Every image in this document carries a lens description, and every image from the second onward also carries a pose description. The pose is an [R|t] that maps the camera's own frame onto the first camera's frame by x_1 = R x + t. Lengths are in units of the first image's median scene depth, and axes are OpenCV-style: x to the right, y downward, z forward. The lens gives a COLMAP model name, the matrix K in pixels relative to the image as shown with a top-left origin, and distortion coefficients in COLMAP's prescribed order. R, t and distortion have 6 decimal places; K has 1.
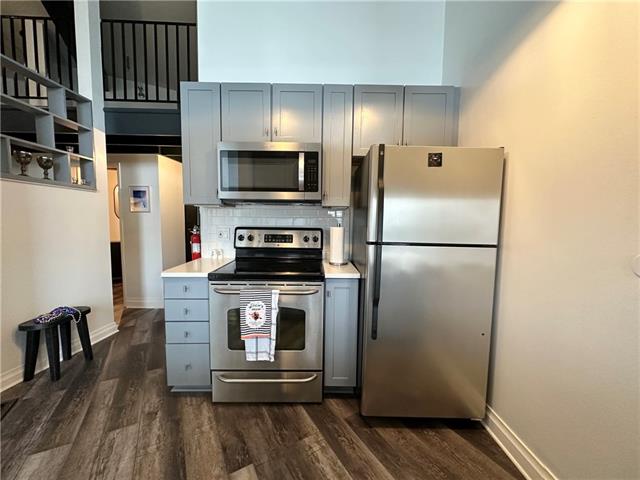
lens RADIAL K [[257.1, 0, 322.5], [0, 257.1, 240.5], [0, 0, 1]] dist [0.001052, 0.000353]
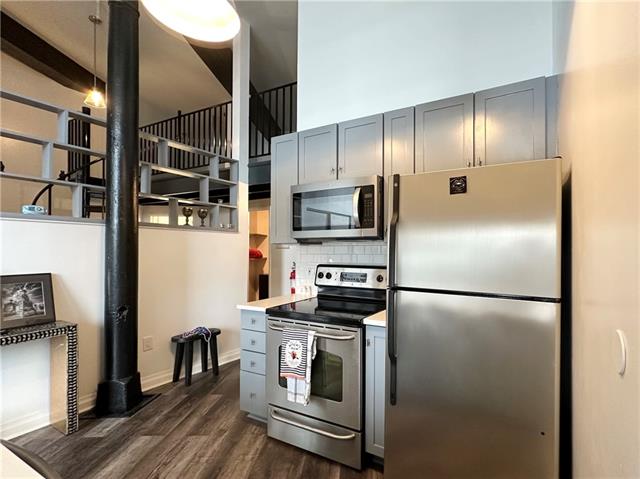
lens RADIAL K [[286.9, 0, 328.8], [0, 286.9, 252.3], [0, 0, 1]] dist [0.000395, -0.000285]
pose [[0.890056, -0.010562, -0.455728, 0.285009], [-0.028857, 0.996421, -0.079453, -0.015572], [0.454936, 0.083869, 0.886566, 0.030884]]
